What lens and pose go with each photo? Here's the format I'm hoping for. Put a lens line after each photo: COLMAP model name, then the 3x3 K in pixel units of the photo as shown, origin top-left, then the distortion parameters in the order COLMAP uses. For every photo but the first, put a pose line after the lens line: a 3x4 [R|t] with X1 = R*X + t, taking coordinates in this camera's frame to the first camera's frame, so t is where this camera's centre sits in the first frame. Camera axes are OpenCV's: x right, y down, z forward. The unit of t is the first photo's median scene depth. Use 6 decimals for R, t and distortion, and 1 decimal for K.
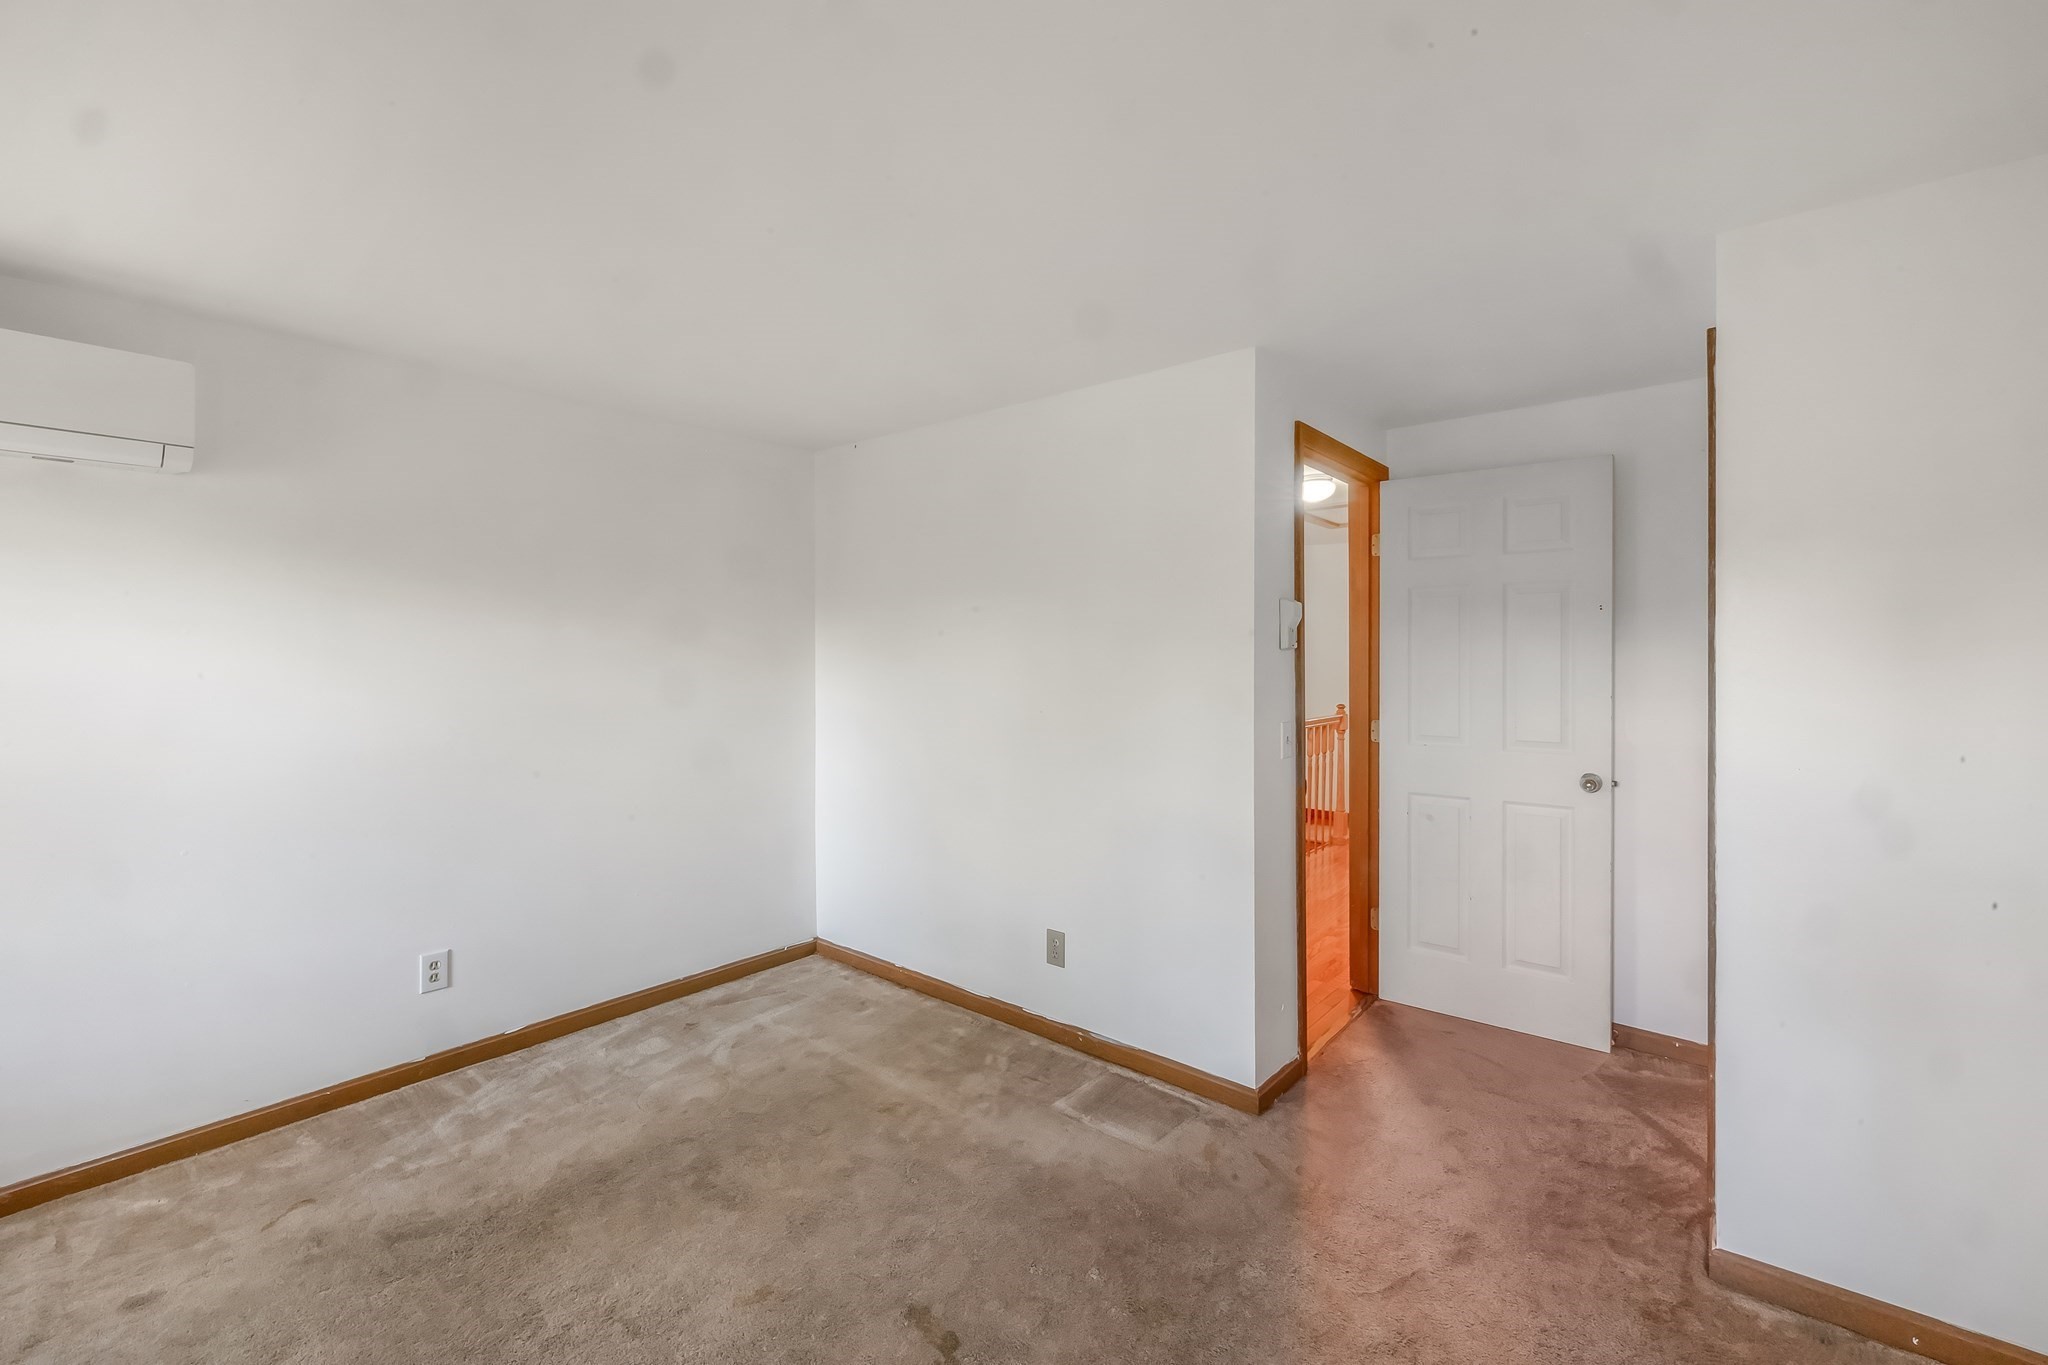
lens RADIAL K [[866.4, 0, 1020.1], [0, 866.4, 661.8], [0, 0, 1]] dist [-0.000656, 0.000174]
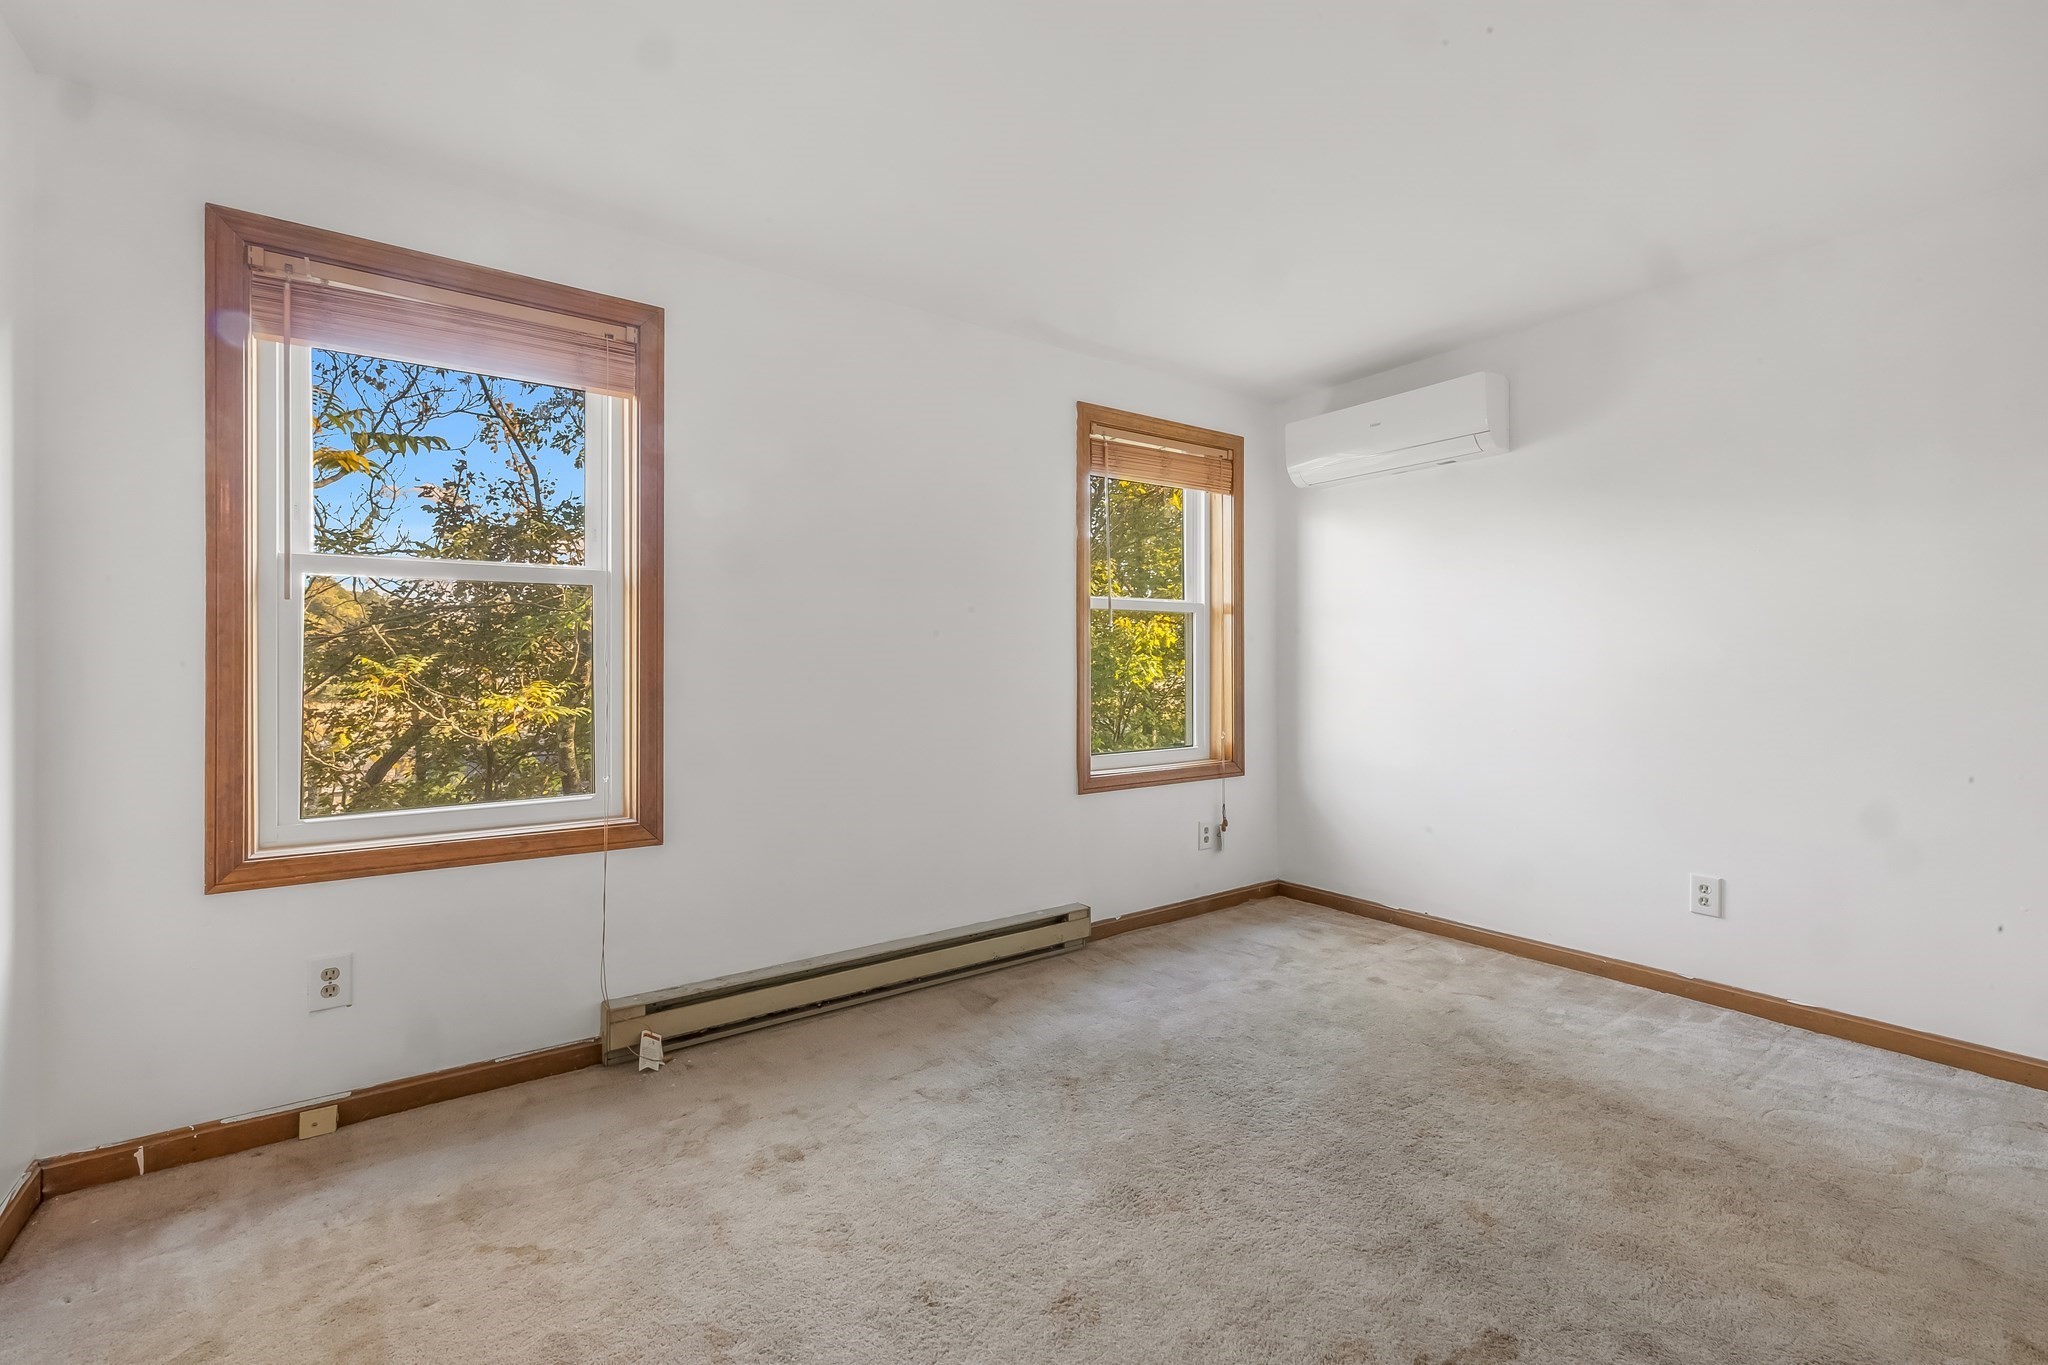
lens RADIAL K [[866.4, 0, 1020.1], [0, 866.4, 661.8], [0, 0, 1]] dist [-0.000656, 0.000174]
pose [[-0.250925, -0.004564, -0.967996, 0.544131], [-0.009790, 0.999950, -0.002176, 0.124783], [0.967957, 0.008931, -0.250957, 0.589474]]
